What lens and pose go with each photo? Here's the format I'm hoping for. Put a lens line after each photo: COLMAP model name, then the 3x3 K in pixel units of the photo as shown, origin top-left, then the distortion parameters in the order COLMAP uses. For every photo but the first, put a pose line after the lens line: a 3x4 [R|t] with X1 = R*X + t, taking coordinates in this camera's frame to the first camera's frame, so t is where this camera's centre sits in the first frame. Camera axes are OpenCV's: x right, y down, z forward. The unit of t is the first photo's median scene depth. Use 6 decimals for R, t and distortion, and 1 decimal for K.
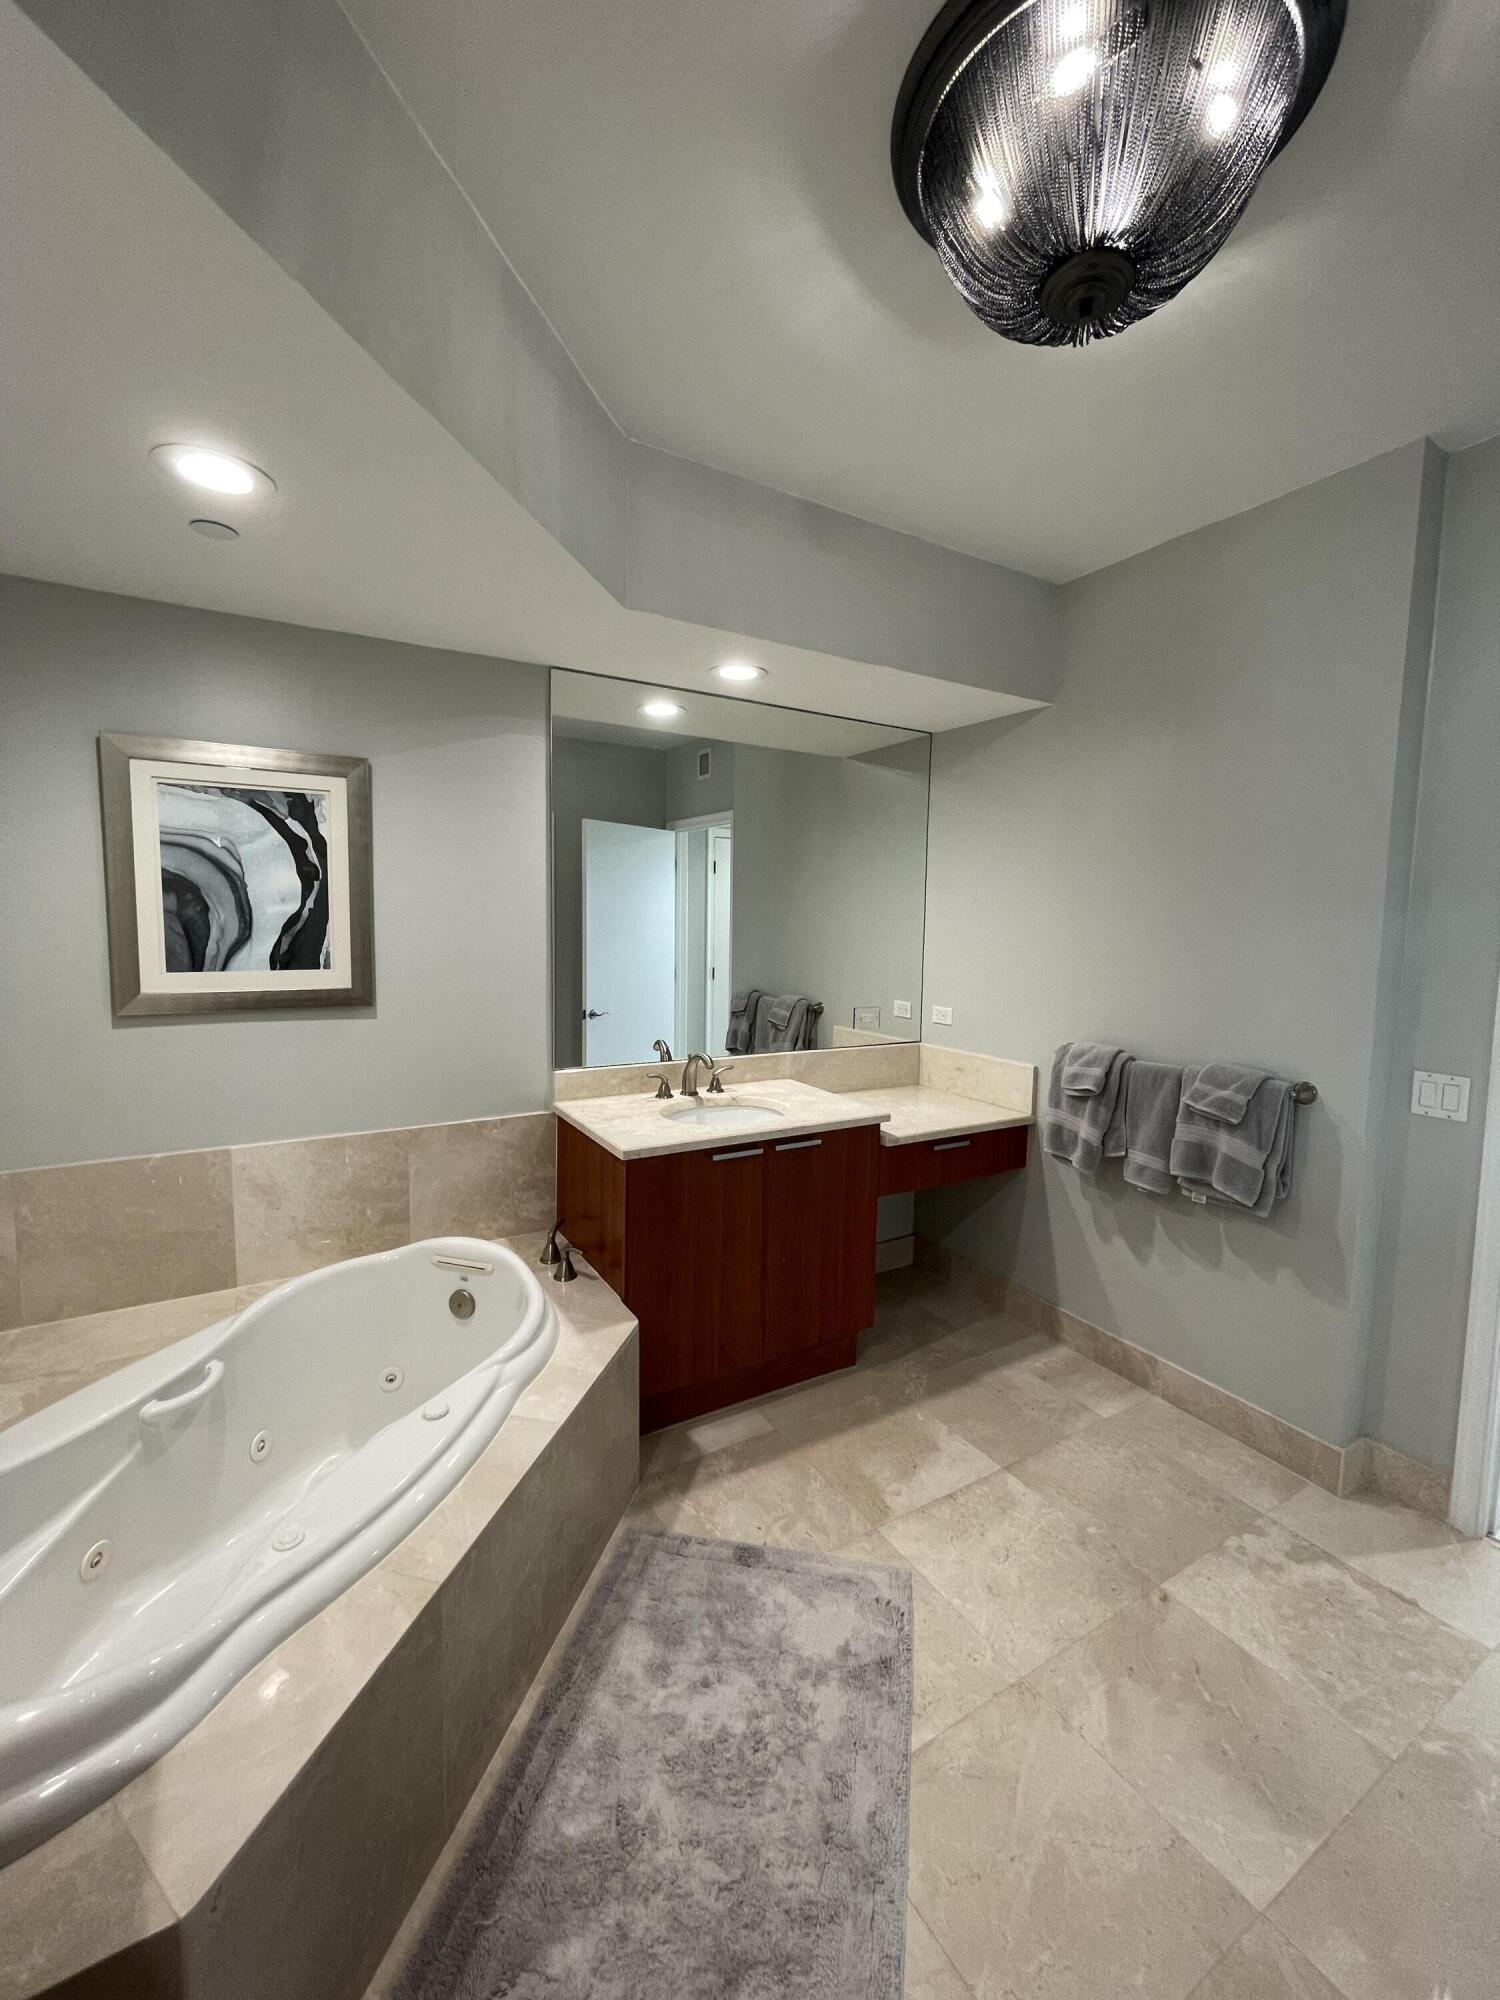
lens RADIAL K [[812.1, 0, 750.9], [0, 812.1, 986.8], [0, 0, 1]] dist [-0.000130, 0.000186]
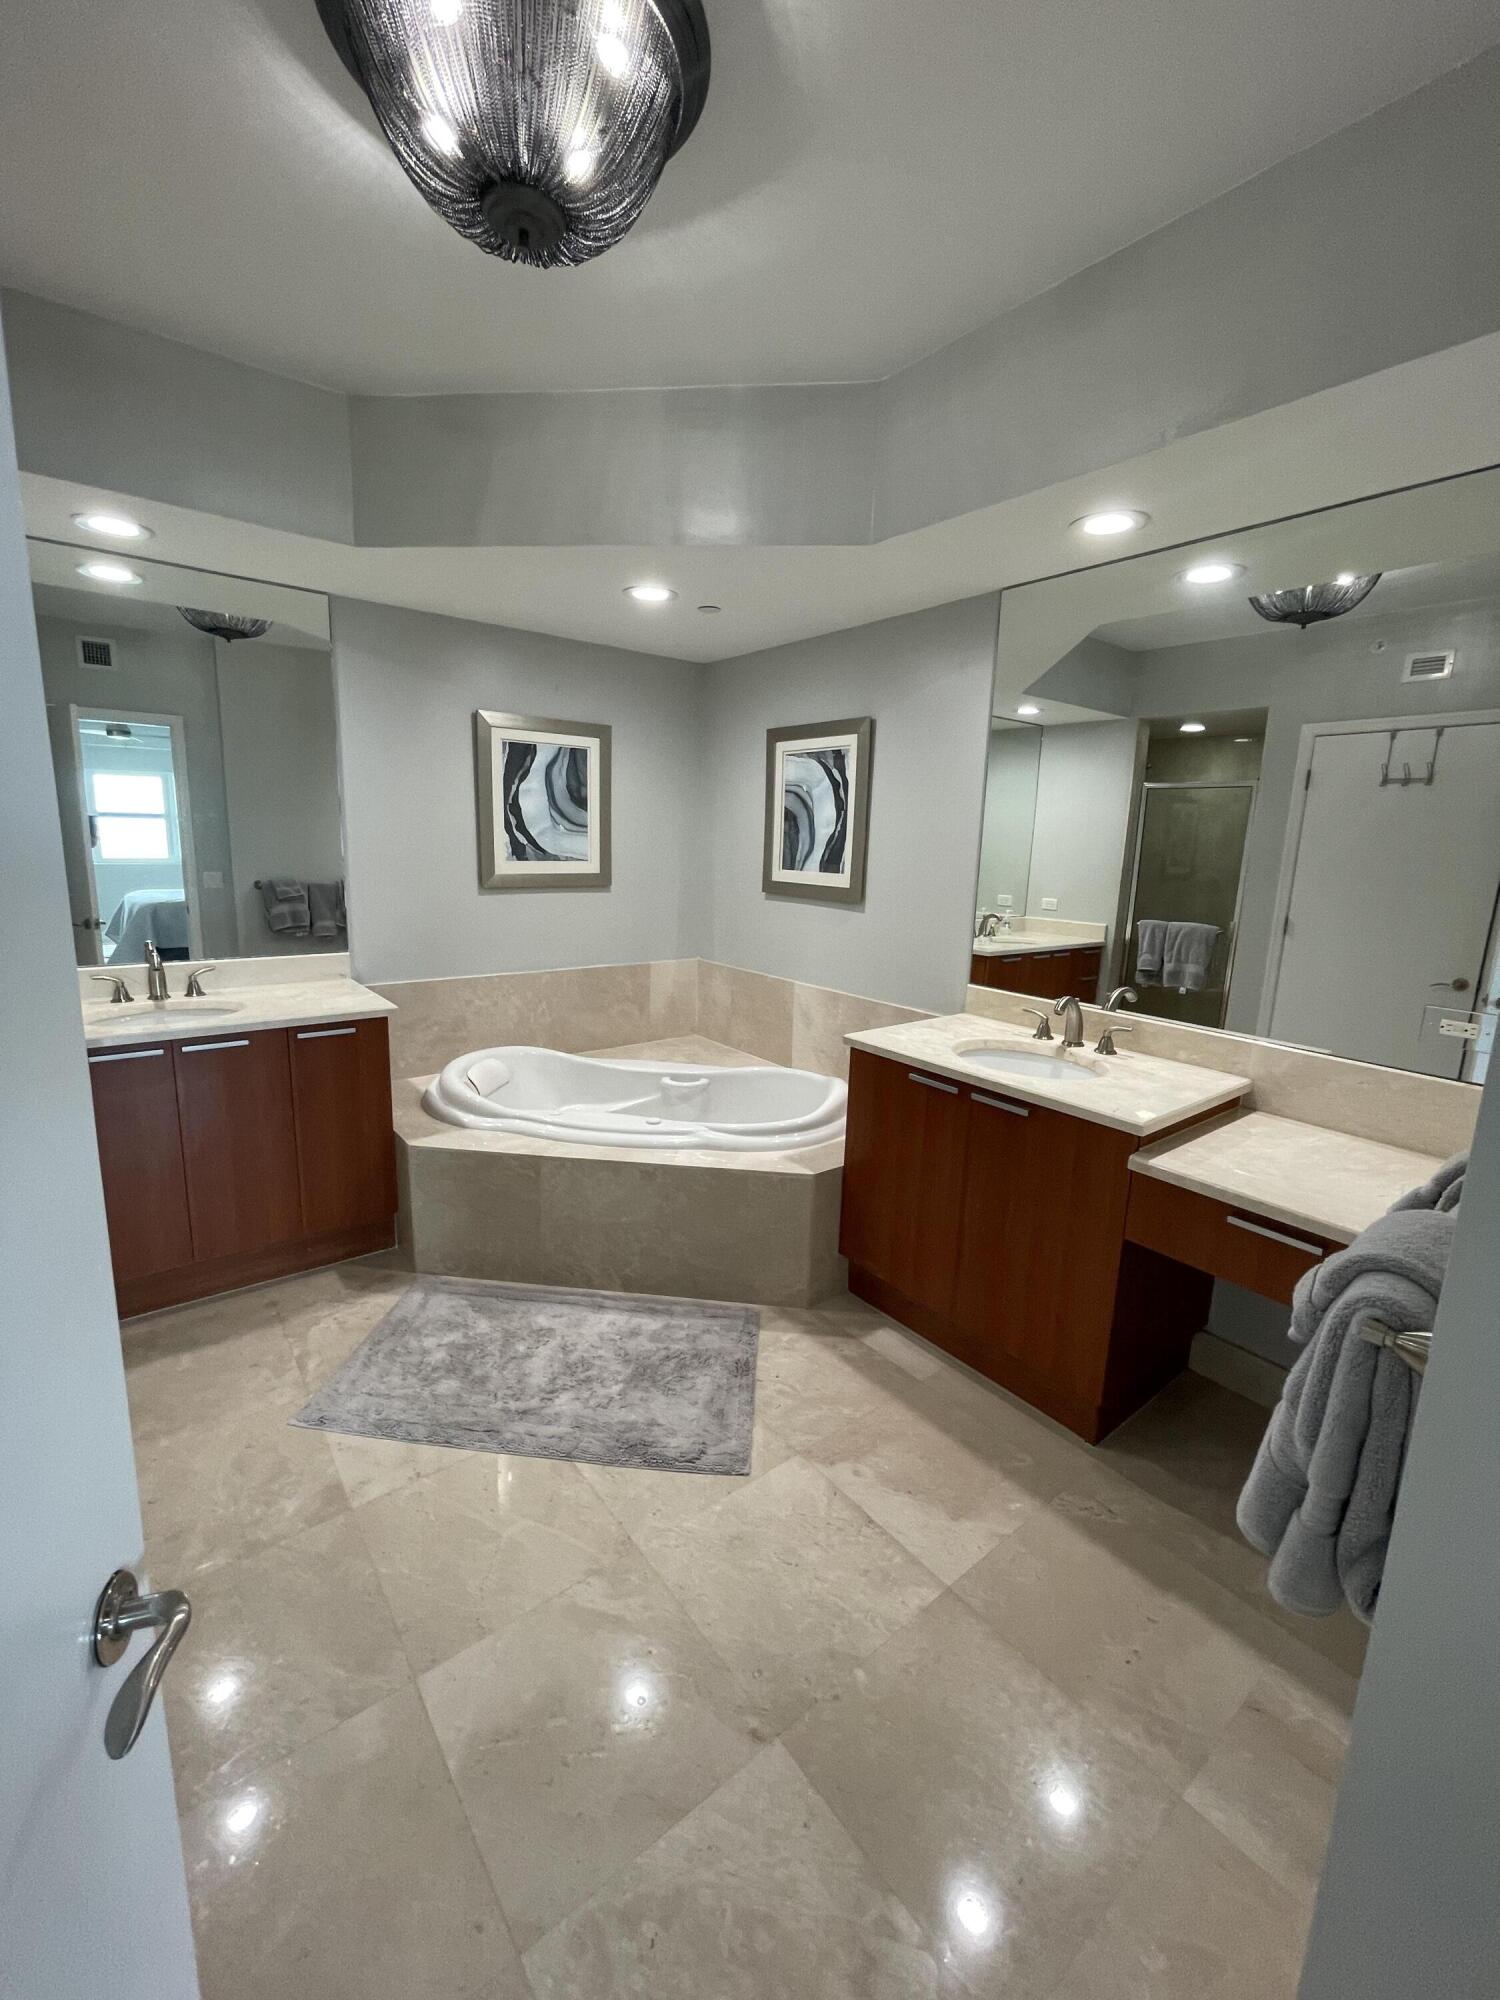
lens RADIAL K [[816.0, 0, 745.6], [0, 816.0, 987.4], [0, 0, 1]] dist [-0.000738, -0.000400]
pose [[0.128853, 0.167074, -0.977488, 0.926871], [-0.116332, 0.981446, 0.152416, -0.025134], [0.984817, 0.094074, 0.145899, 0.675176]]
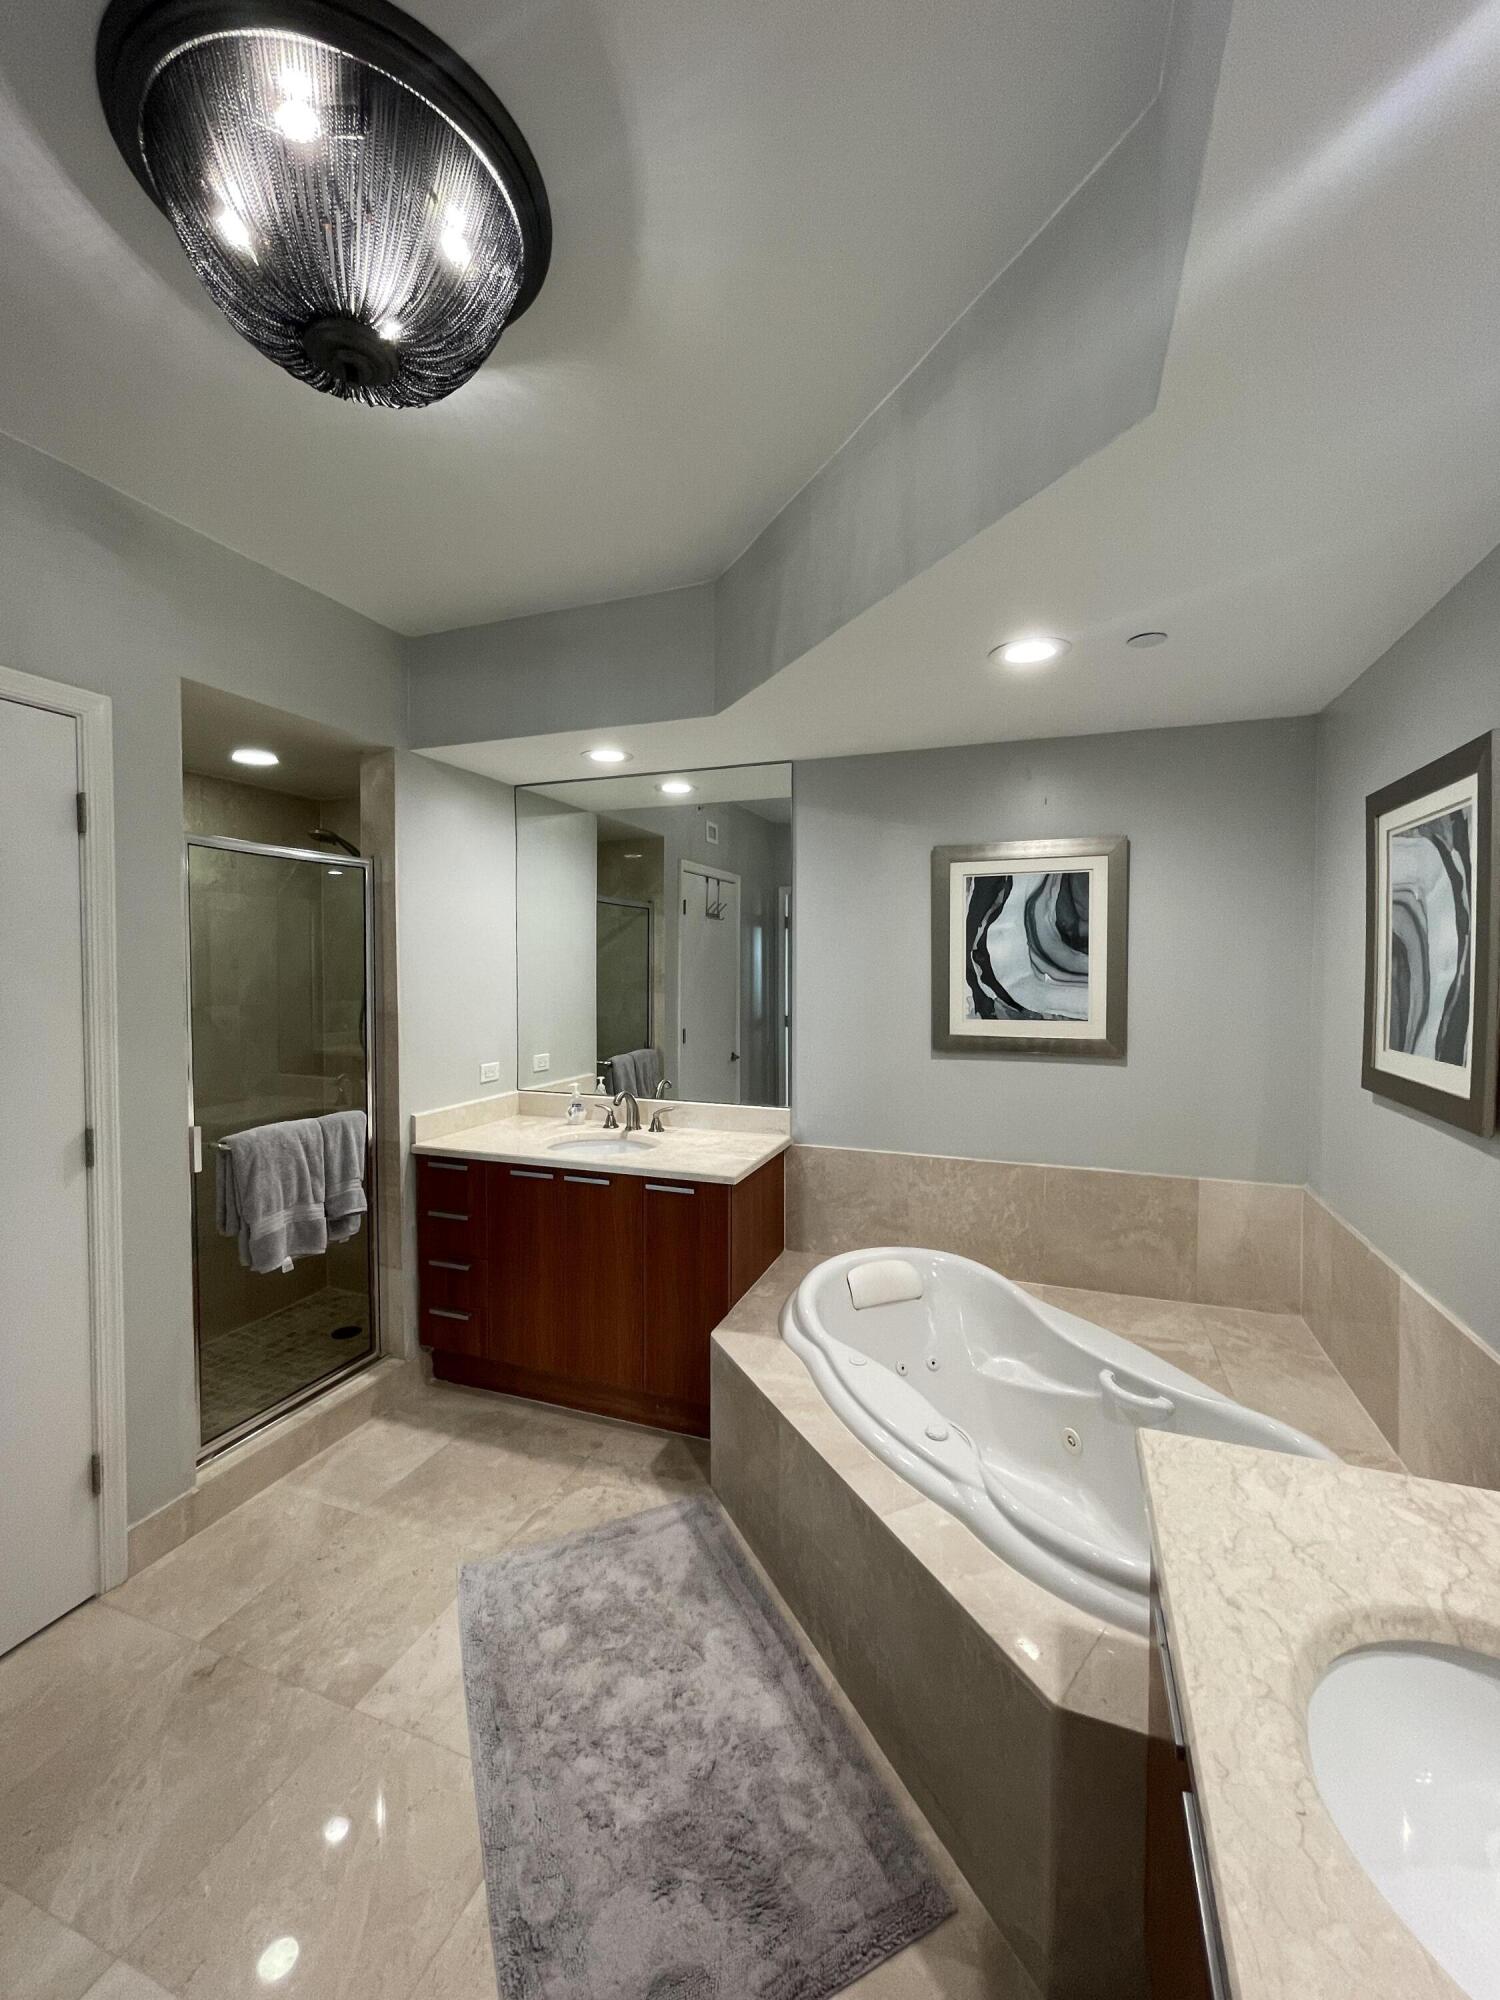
lens RADIAL K [[820.4, 0, 744.2], [0, 820.4, 986.9], [0, 0, 1]] dist [-0.012175, 0.008166]
pose [[-0.781750, -0.002104, -0.623588, 0.366906], [-0.070825, 0.993823, 0.085436, -0.105890], [0.619557, 0.110955, -0.777071, 1.199923]]
